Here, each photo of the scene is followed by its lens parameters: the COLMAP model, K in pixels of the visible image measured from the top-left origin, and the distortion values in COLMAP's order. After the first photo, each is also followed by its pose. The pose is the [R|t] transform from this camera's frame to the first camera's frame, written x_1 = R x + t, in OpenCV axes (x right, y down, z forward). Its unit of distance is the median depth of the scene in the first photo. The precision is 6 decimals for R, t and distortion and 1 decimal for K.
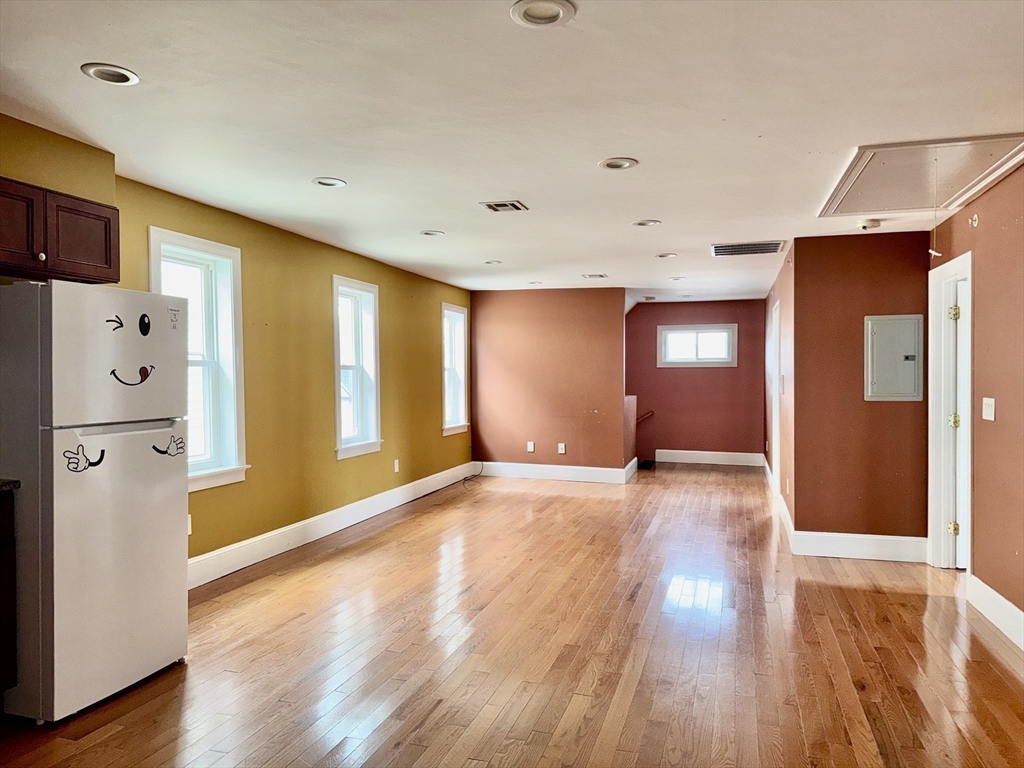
lens RADIAL K [[723.7, 0, 513.8], [0, 723.7, 385.5], [0, 0, 1]] dist [0.045606, -0.014380]
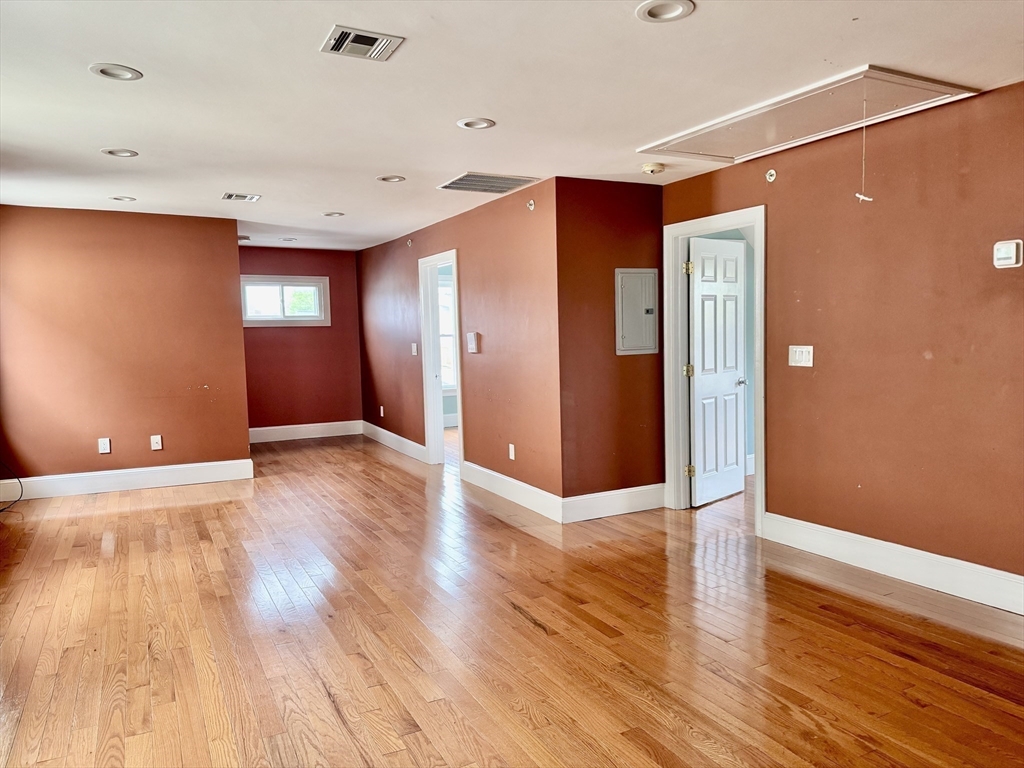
lens RADIAL K [[723.7, 0, 513.8], [0, 723.7, 392.5], [0, 0, 1]] dist [0.045606, -0.014380]
pose [[0.713746, -0.075156, 0.696360, -0.327210], [0.032653, 0.996716, 0.074104, -0.006420], [-0.699643, -0.030153, 0.713856, 0.445248]]
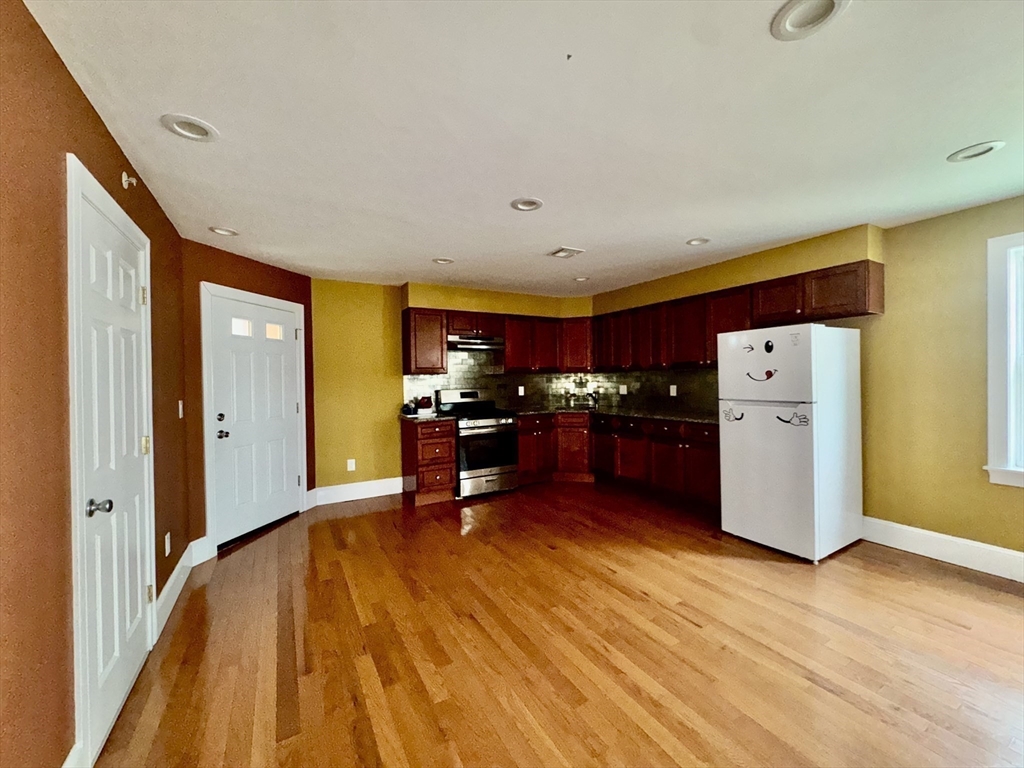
lens RADIAL K [[403.9, 0, 514.7], [0, 403.9, 380.6], [0, 0, 1]] dist [-0.000365, -0.000455]
pose [[-0.674337, 0.011812, -0.738329, 0.397809], [0.003794, 0.999914, 0.012532, -0.009971], [0.738414, 0.005650, -0.674324, 0.761884]]
